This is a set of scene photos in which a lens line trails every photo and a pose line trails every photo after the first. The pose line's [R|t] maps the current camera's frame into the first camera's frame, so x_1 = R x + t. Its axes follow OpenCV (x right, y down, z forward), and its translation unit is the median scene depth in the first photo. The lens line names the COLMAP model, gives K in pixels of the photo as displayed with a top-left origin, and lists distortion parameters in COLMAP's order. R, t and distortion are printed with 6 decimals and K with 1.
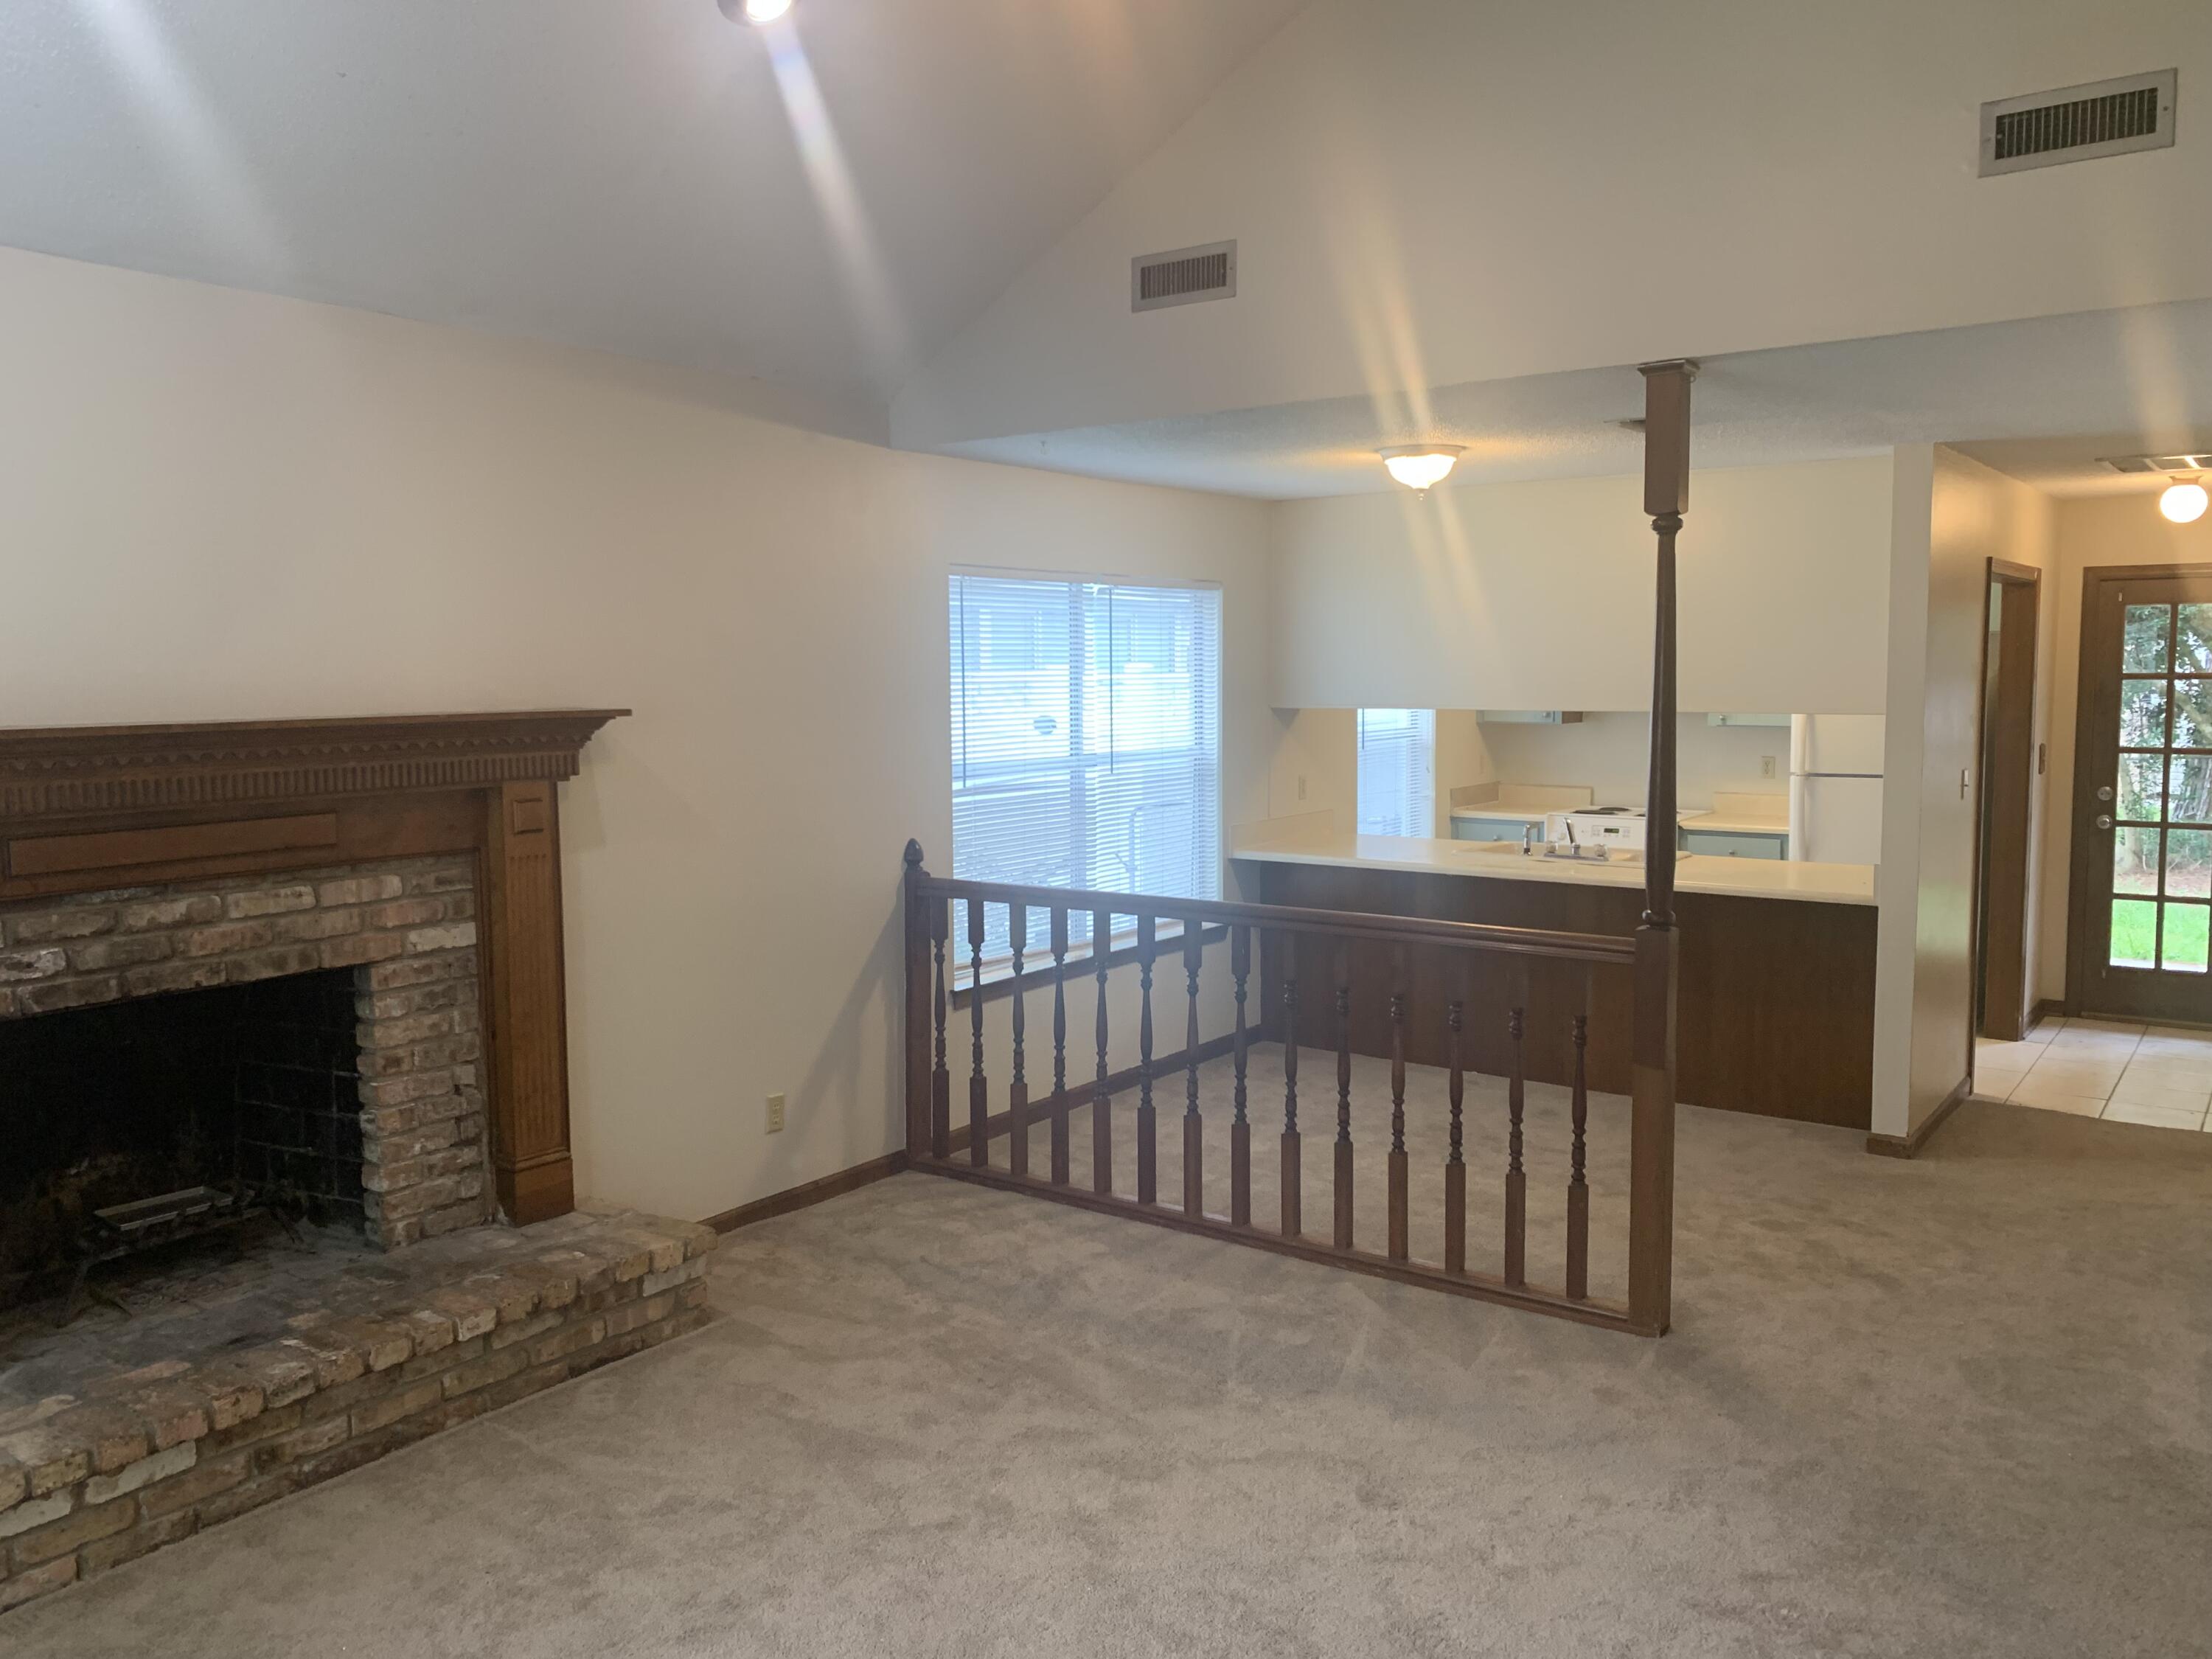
lens RADIAL K [[1704.1, 0, 1107.5], [0, 1704.1, 813.8], [0, 0, 1]] dist [0.036863, -0.022752]
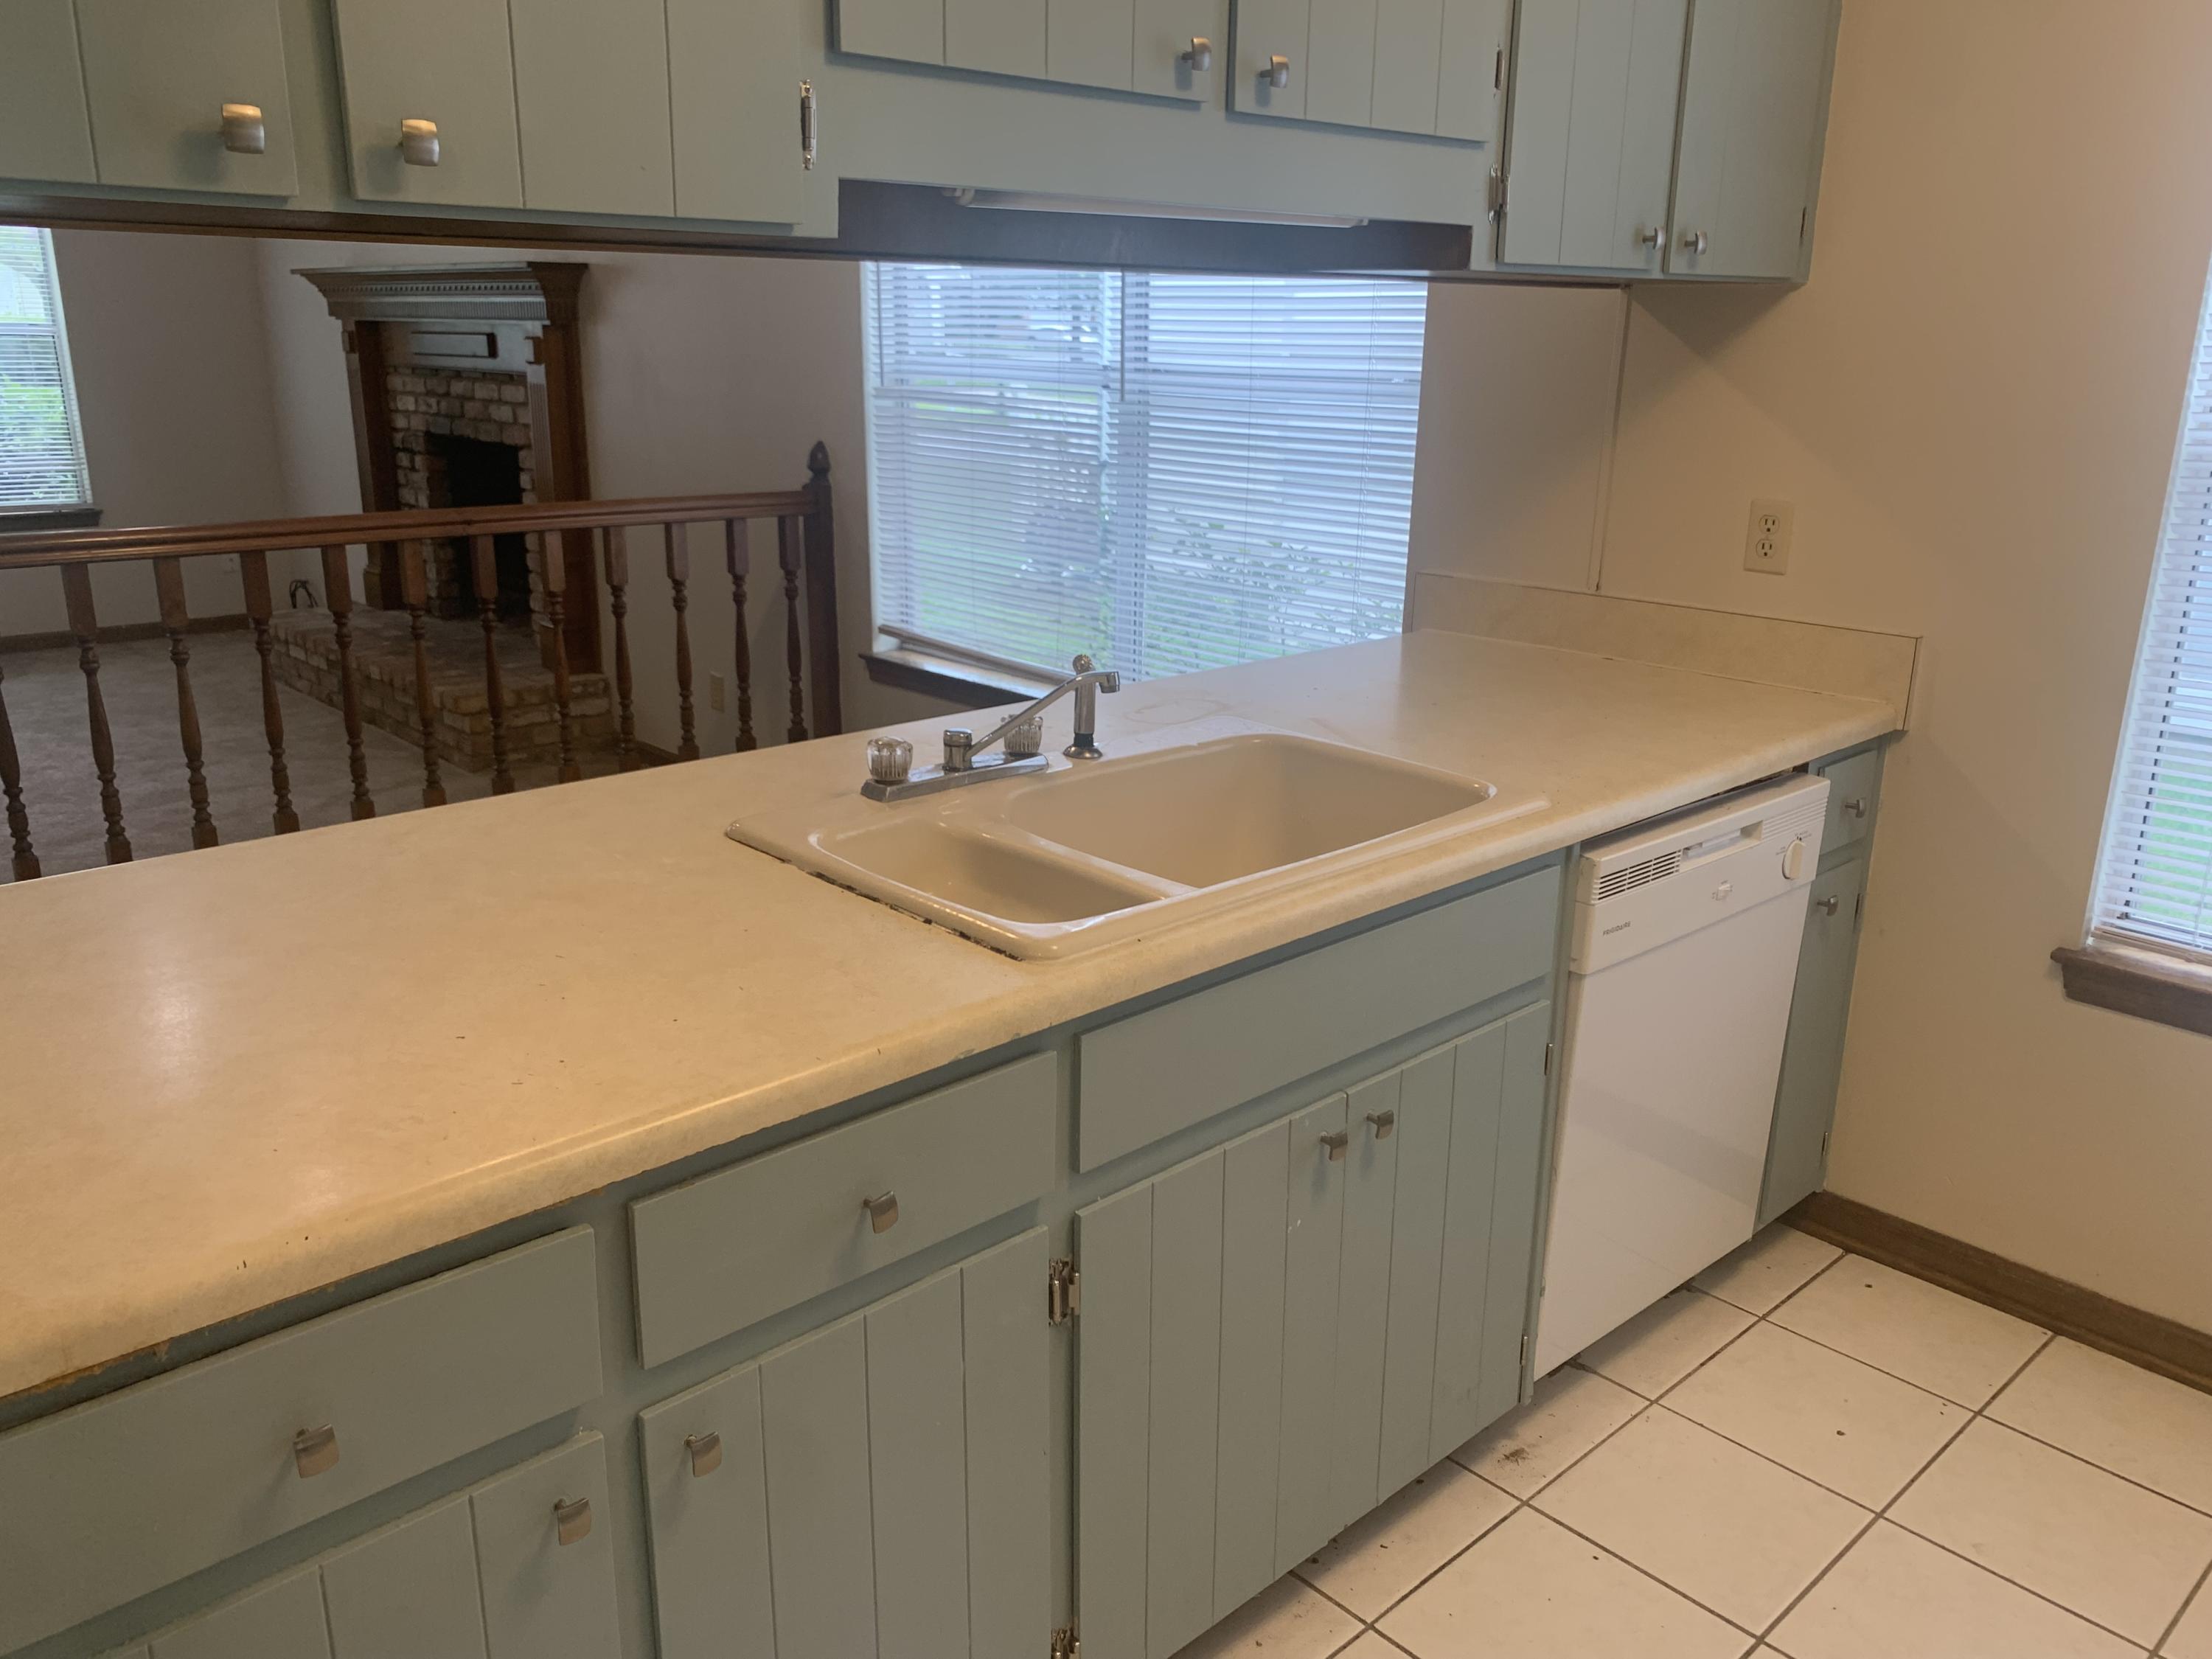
lens RADIAL K [[1704.1, 0, 1150.2], [0, 1704.1, 833.8], [0, 0, 1]] dist [0.036863, -0.022752]
pose [[-0.194468, 0.278086, -0.940665, 0.941770], [-0.103735, 0.947765, 0.301630, -0.097742], [0.975408, 0.156238, -0.155462, 1.844966]]
